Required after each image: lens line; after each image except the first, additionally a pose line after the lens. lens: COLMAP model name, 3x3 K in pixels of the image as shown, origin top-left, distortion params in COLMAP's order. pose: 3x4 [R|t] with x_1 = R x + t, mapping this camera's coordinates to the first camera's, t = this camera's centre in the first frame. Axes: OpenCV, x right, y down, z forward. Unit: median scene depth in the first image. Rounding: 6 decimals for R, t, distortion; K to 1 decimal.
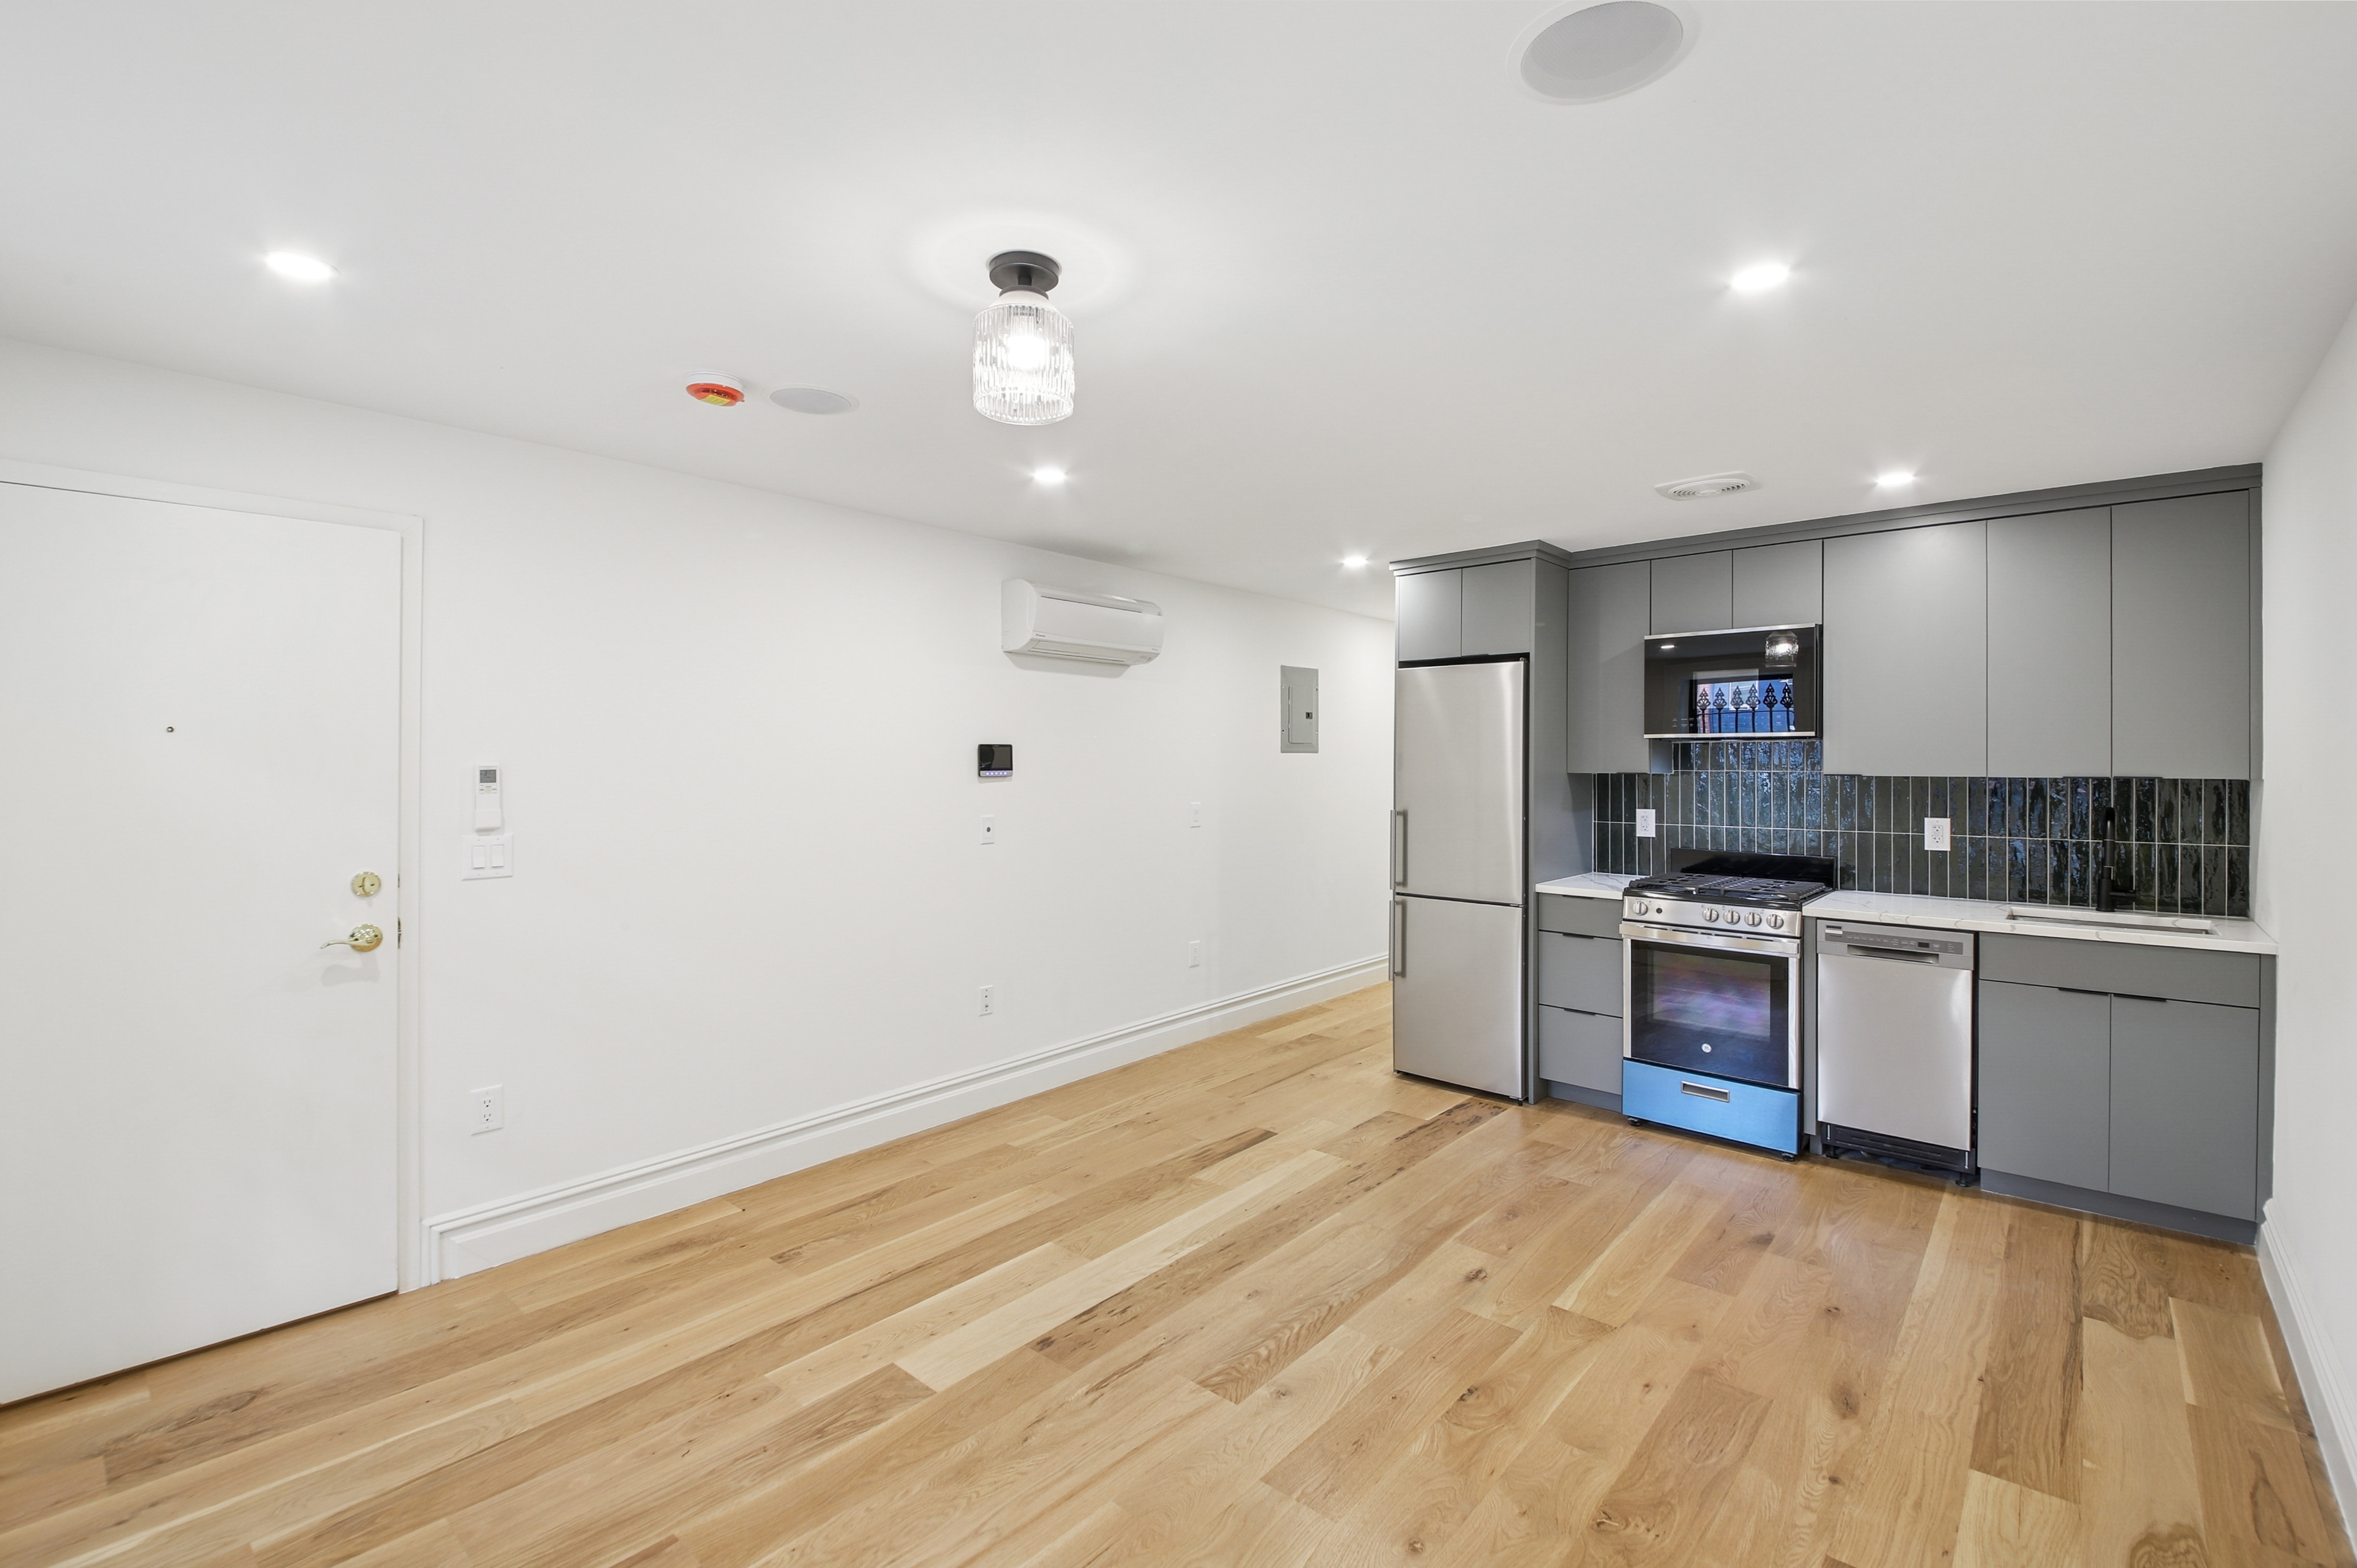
lens RADIAL K [[1016.9, 0, 1176.6], [0, 1016.9, 753.3], [0, 0, 1]] dist [0.001000, -0.014634]
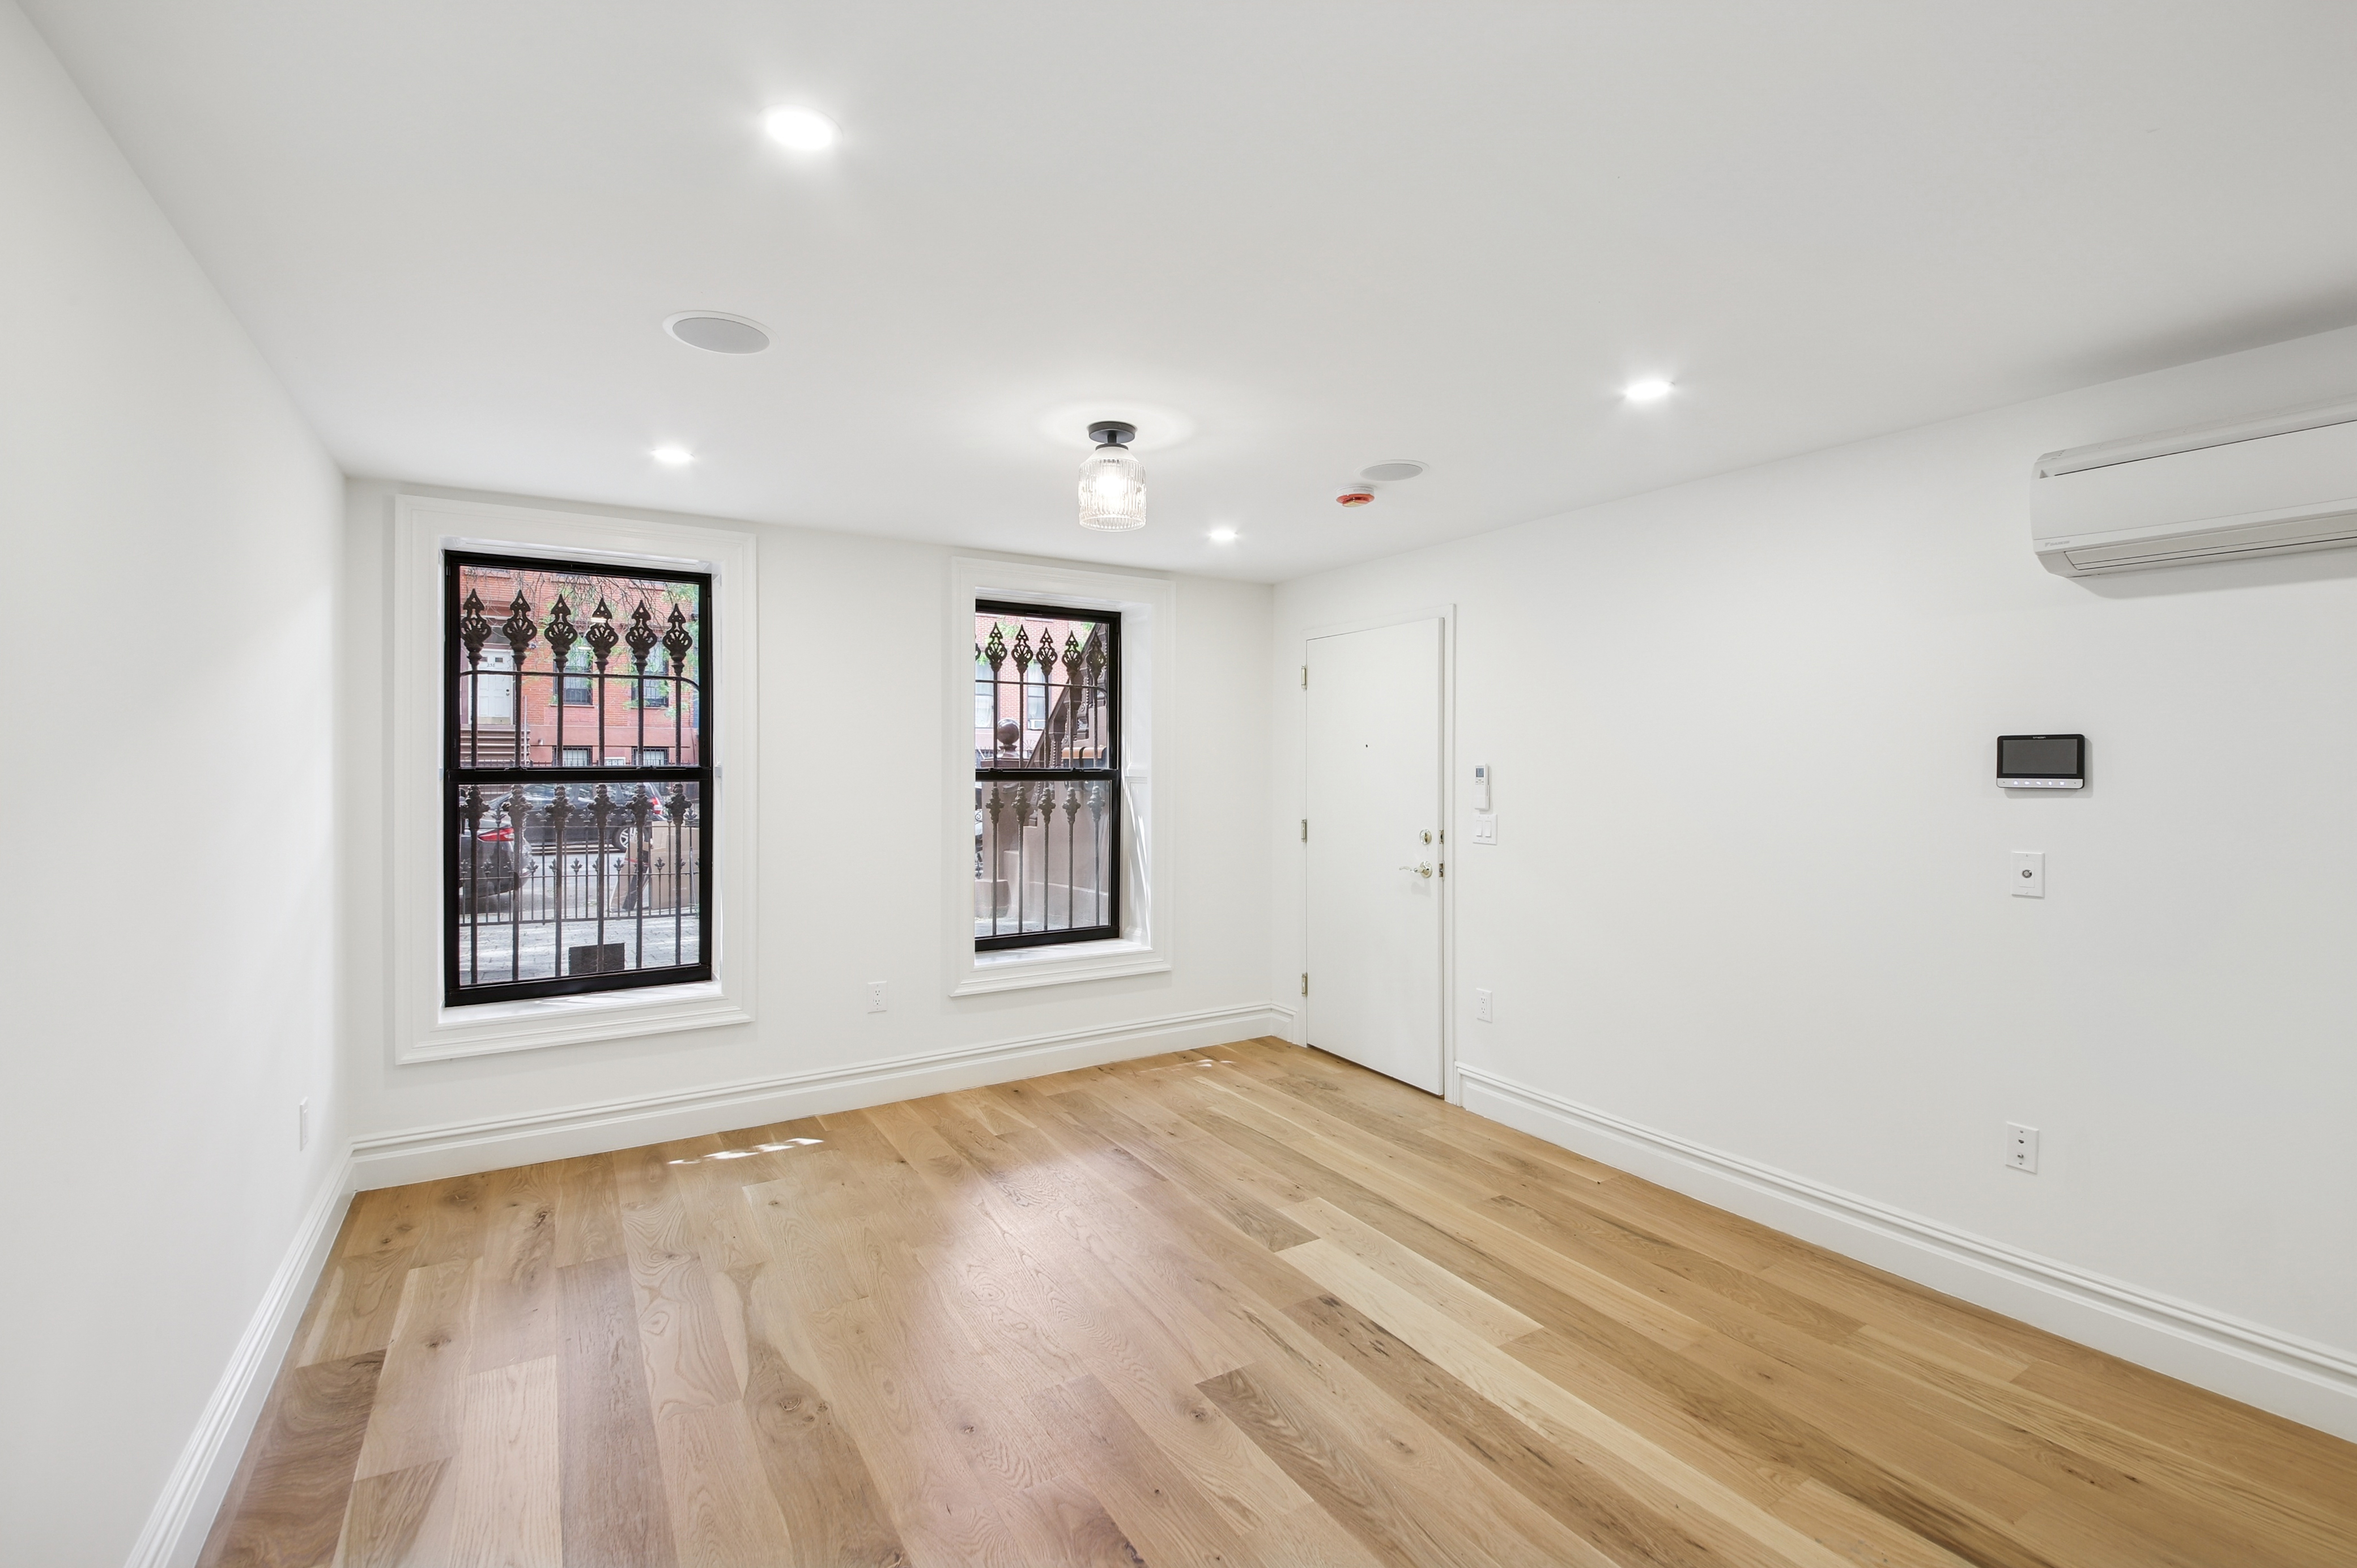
lens RADIAL K [[1016.9, 0, 1176.6], [0, 1016.9, 753.3], [0, 0, 1]] dist [0.001000, -0.014634]
pose [[-0.289222, -0.004382, -0.957252, 0.871172], [0.000158, 0.999989, -0.004625, 0.001480], [0.957262, -0.001489, -0.289218, 1.053783]]
